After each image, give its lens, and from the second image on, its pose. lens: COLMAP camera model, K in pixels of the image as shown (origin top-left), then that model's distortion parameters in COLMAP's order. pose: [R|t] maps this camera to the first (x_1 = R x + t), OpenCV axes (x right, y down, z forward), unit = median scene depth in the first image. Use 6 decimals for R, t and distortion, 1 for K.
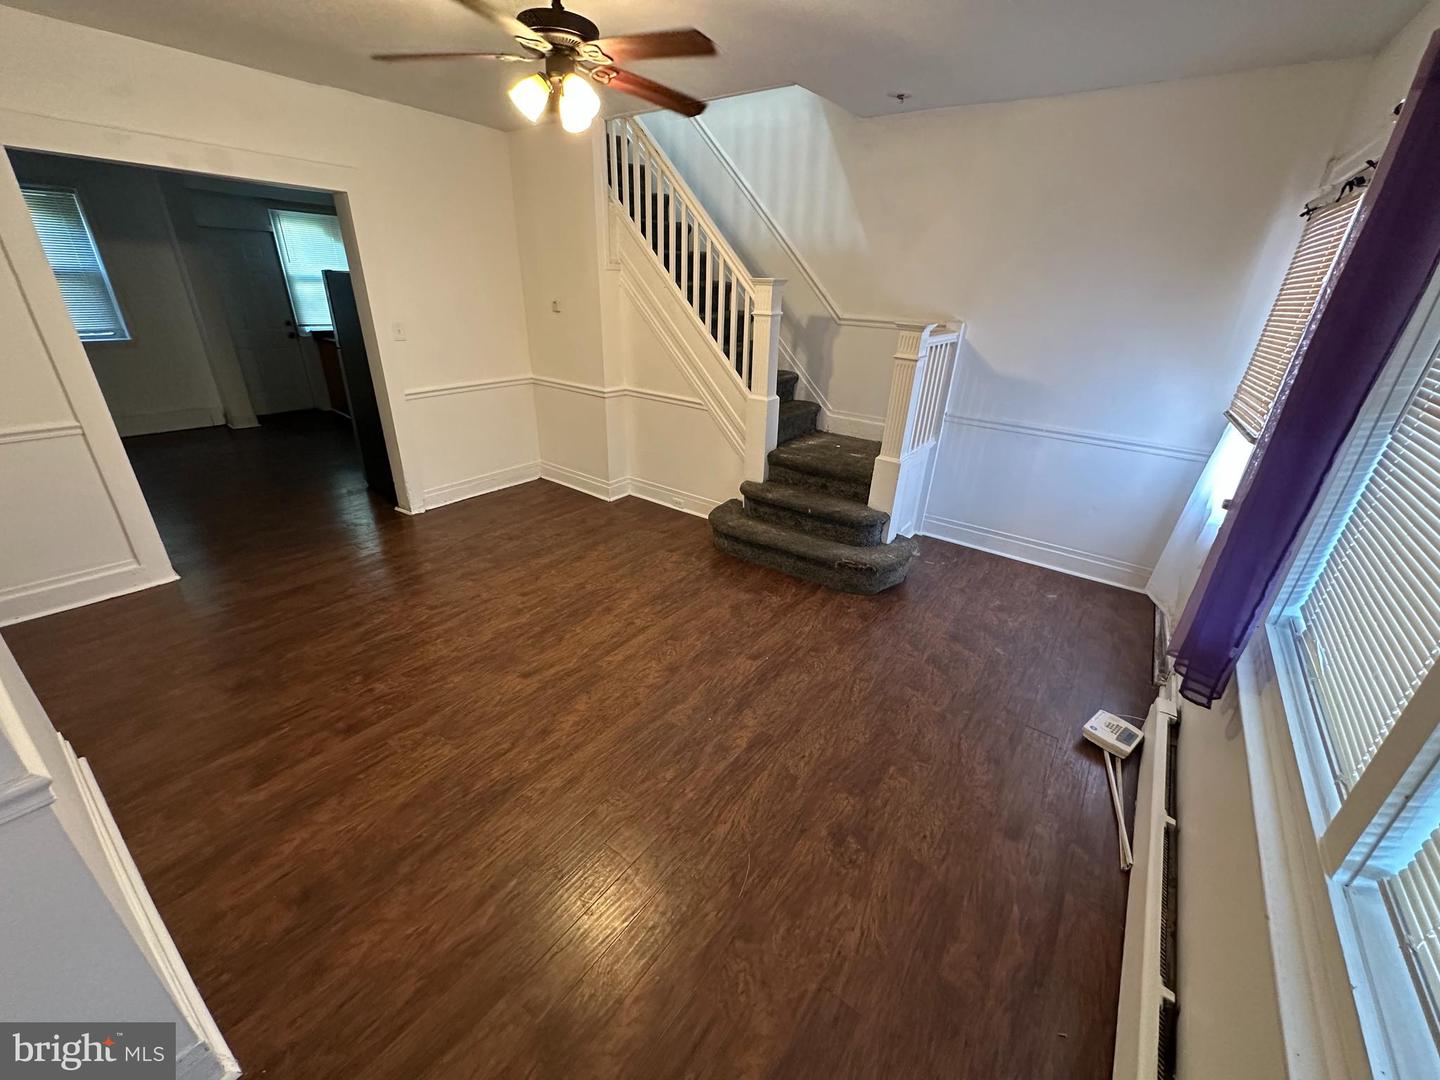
lens RADIAL K [[573.8, 0, 718.6], [0, 573.8, 541.6], [0, 0, 1]] dist [-0.004027, 0.000672]
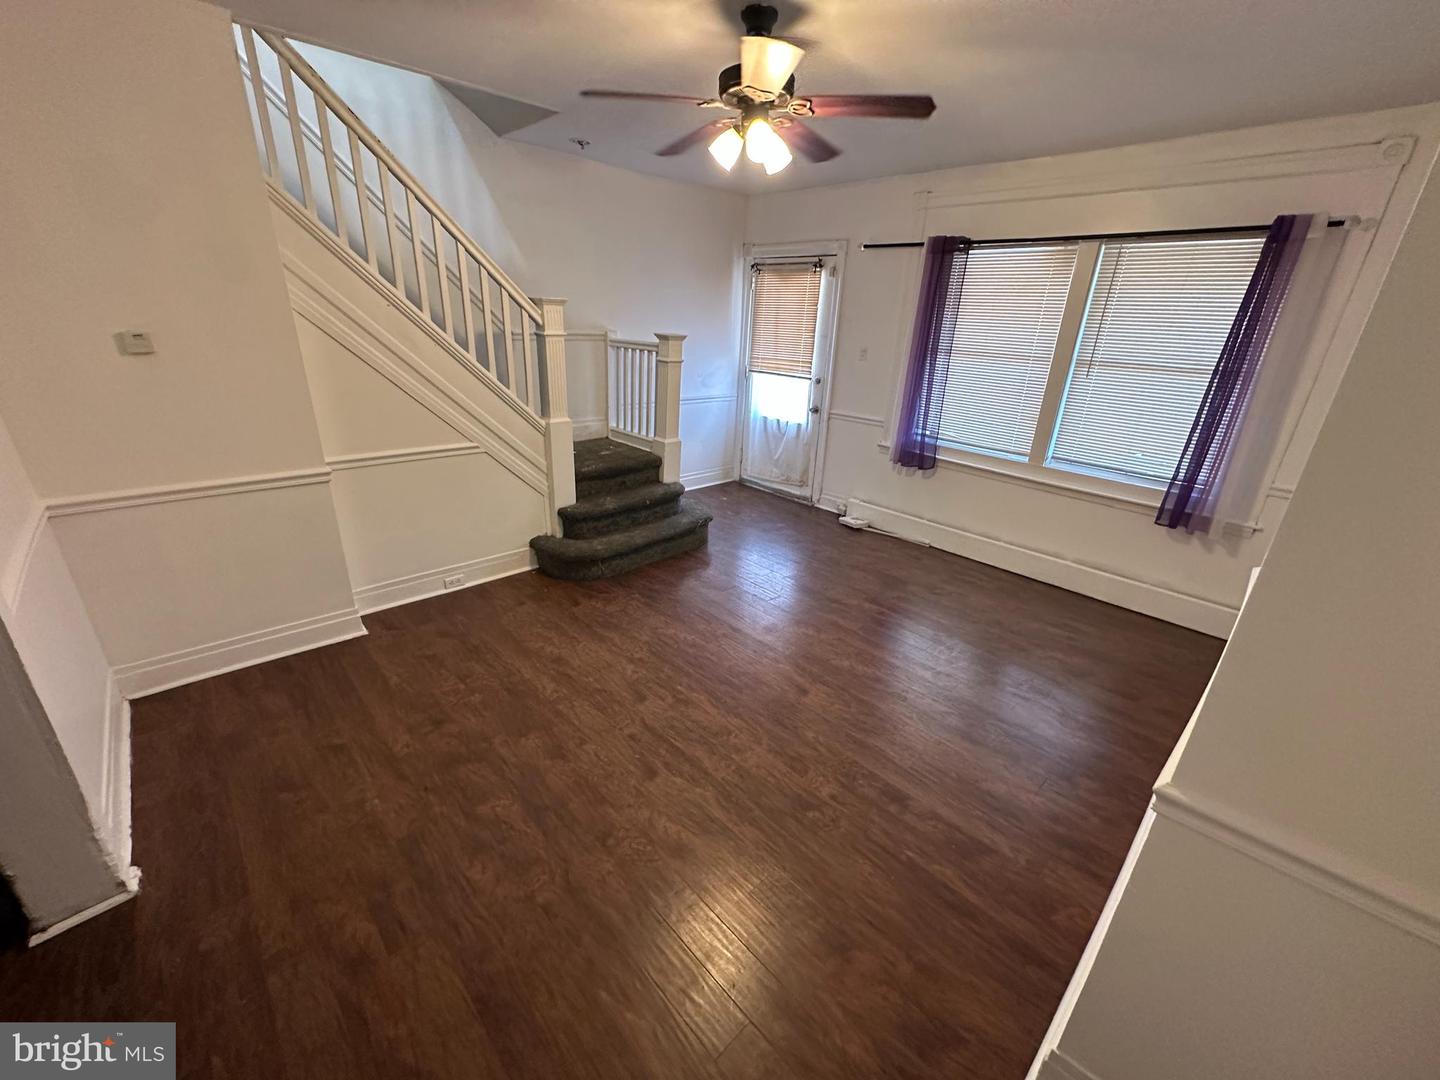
lens RADIAL K [[573.8, 0, 719.5], [0, 573.8, 542.5], [0, 0, 1]] dist [-0.004027, 0.000672]
pose [[0.179909, -0.387579, 0.904110, -0.989561], [0.371470, 0.877821, 0.302390, -0.310395], [-0.910847, 0.281447, 0.301902, 0.617257]]
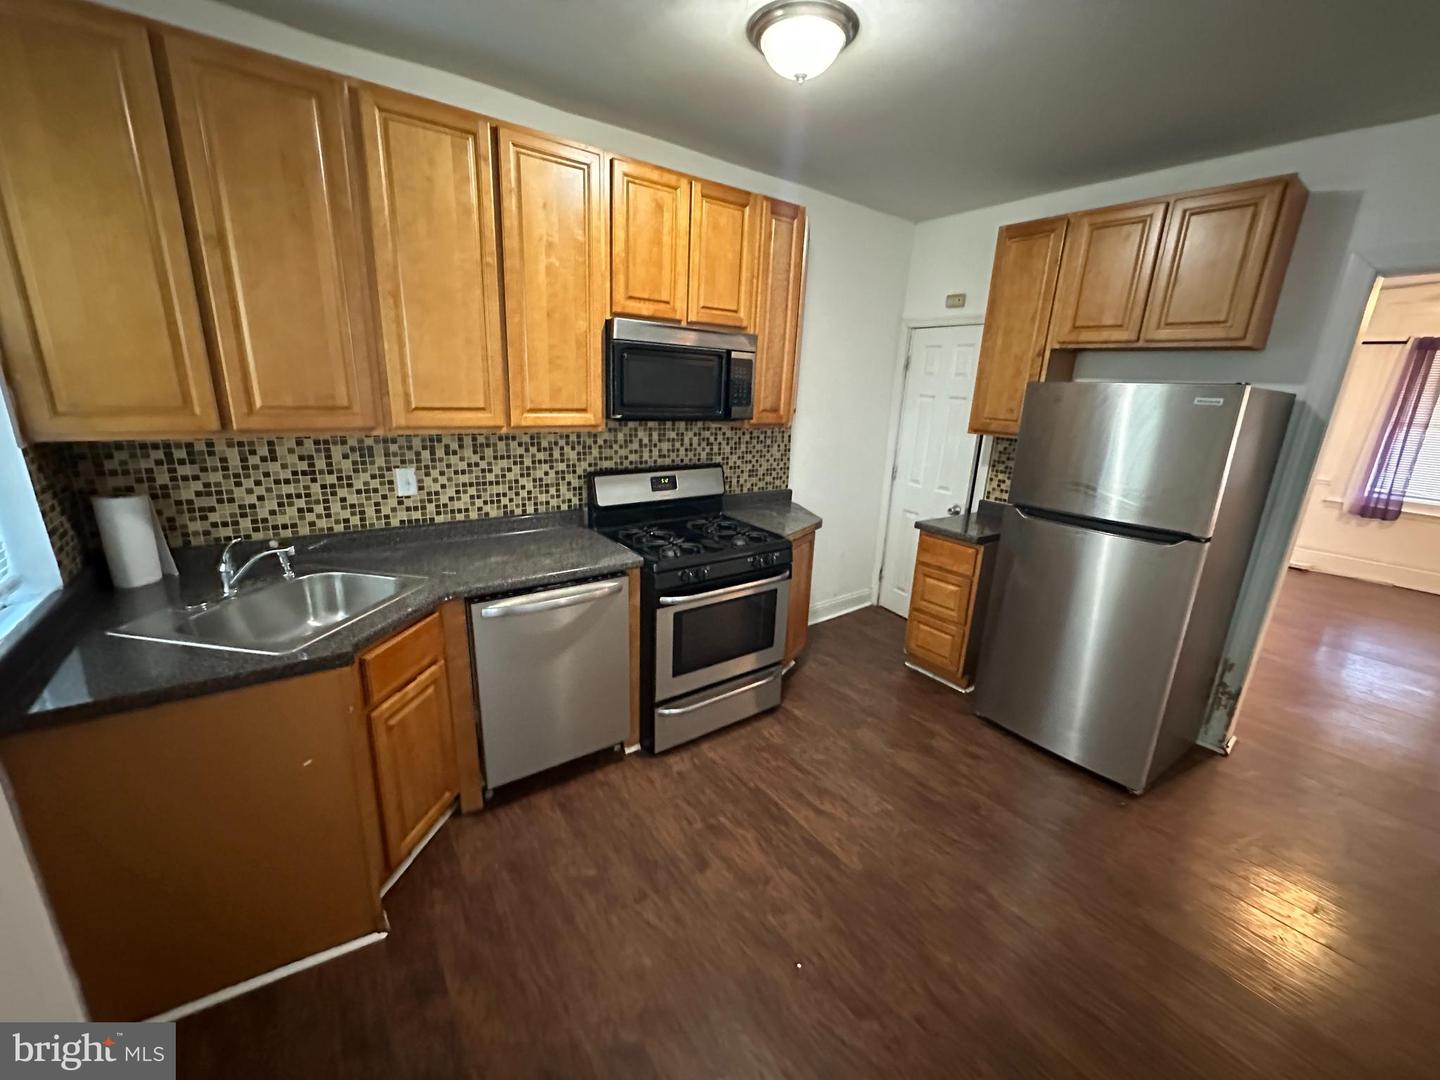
lens RADIAL K [[573.8, 0, 718.5], [0, 573.8, 539.5], [0, 0, 1]] dist [-0.004027, 0.000672]
pose [[0.312398, -0.273992, 0.909580, -1.710069], [0.363767, 0.919021, 0.151900, -0.776681], [-0.877543, 0.283422, 0.386770, 1.630400]]
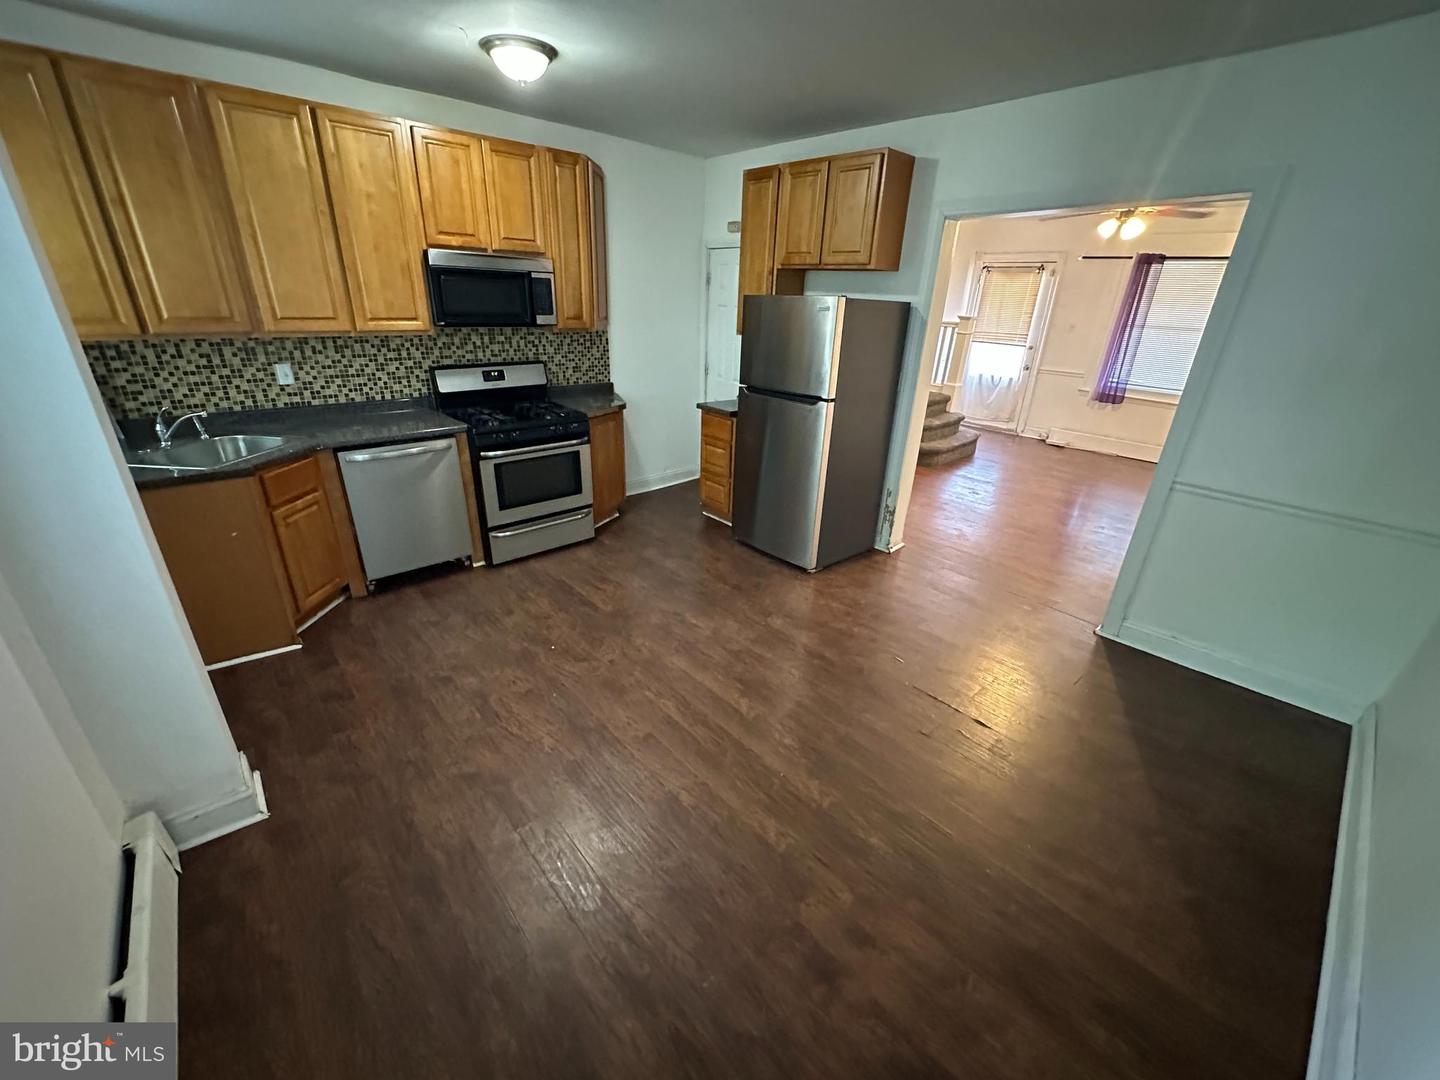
lens RADIAL K [[573.8, 0, 717.8], [0, 573.8, 538.4], [0, 0, 1]] dist [-0.004027, 0.000672]
pose [[0.215028, -0.409514, 0.886601, -1.996765], [0.376505, 0.872421, 0.311650, -0.653731], [-0.901114, 0.266796, 0.341779, 1.288665]]
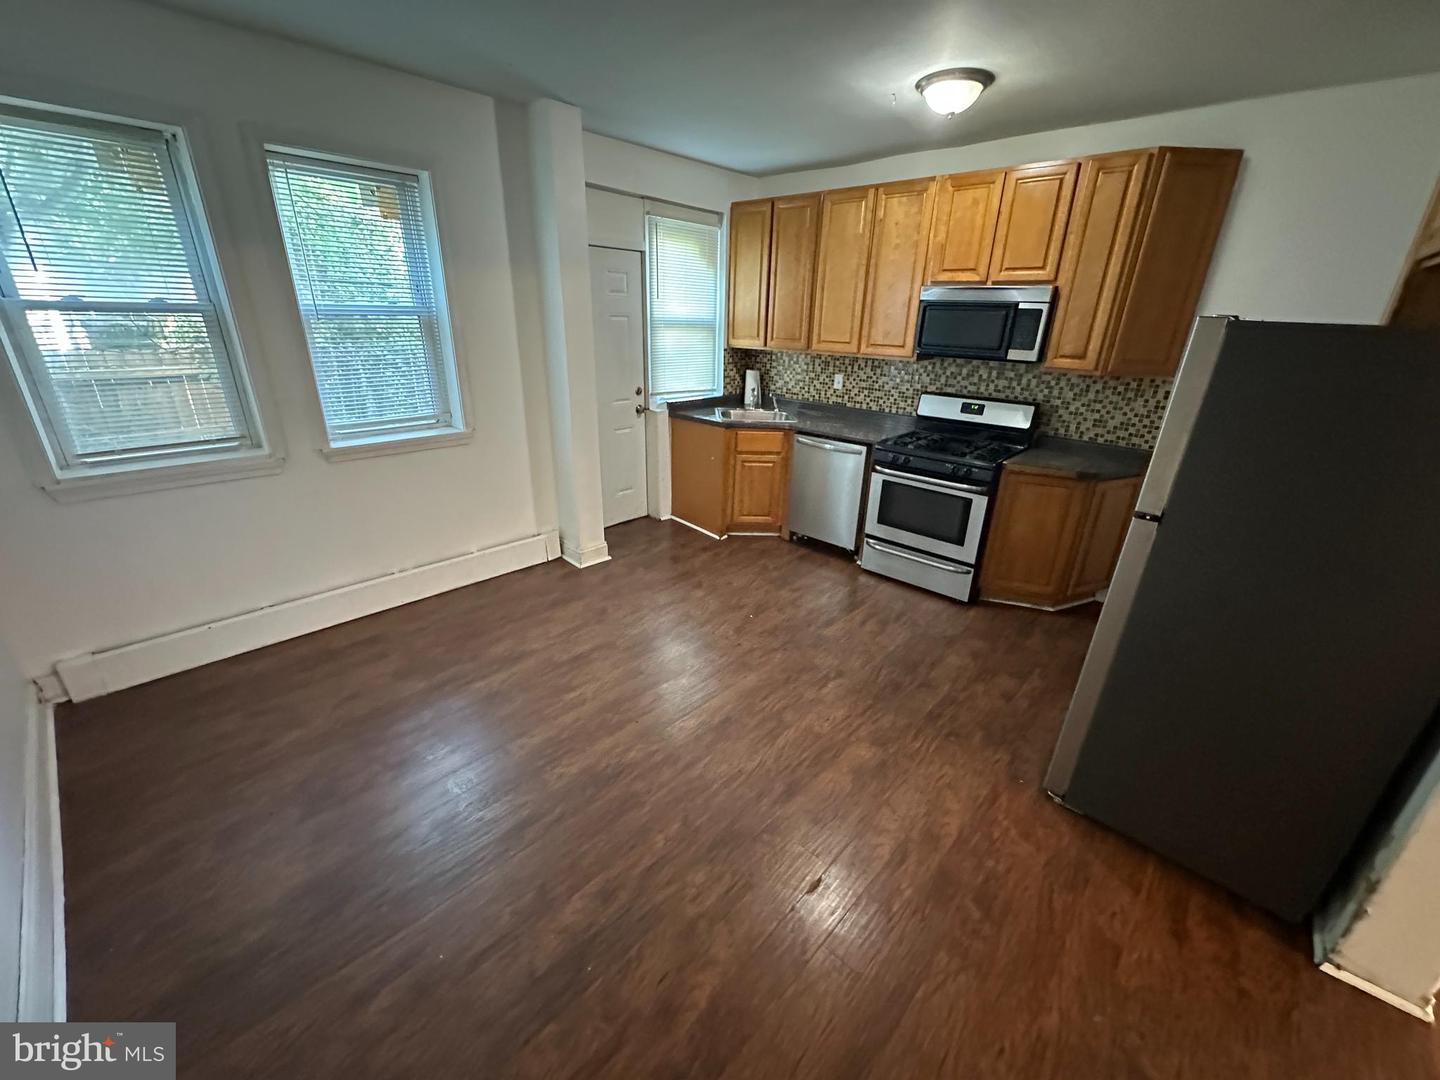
lens RADIAL K [[573.8, 0, 721.7], [0, 573.8, 540.2], [0, 0, 1]] dist [-0.004027, 0.000672]
pose [[0.992820, 0.034861, -0.114428, -1.267478], [-0.040266, 0.998163, -0.045273, -0.412099], [0.112639, 0.049556, 0.992399, 0.821704]]
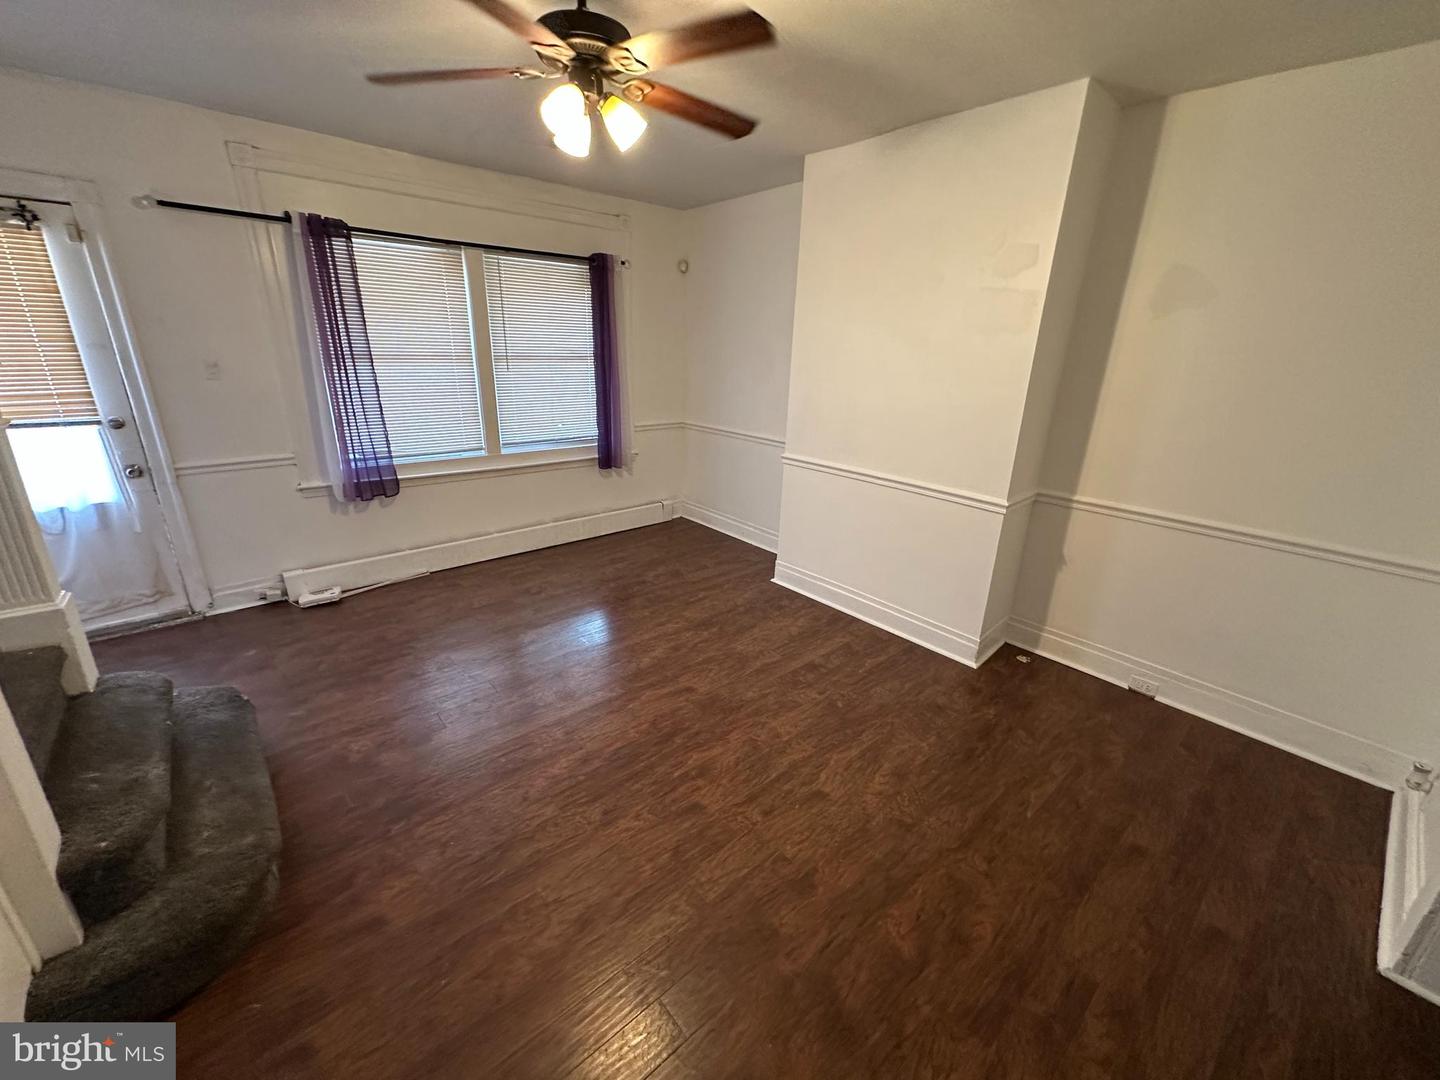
lens RADIAL K [[573.8, 0, 720.8], [0, 573.8, 541.4], [0, 0, 1]] dist [-0.004027, 0.000672]
pose [[-0.973276, -0.131329, 0.188379, -0.461510], [0.034737, 0.726691, 0.686085, -0.583159], [-0.226996, 0.674294, -0.702709, 1.284185]]
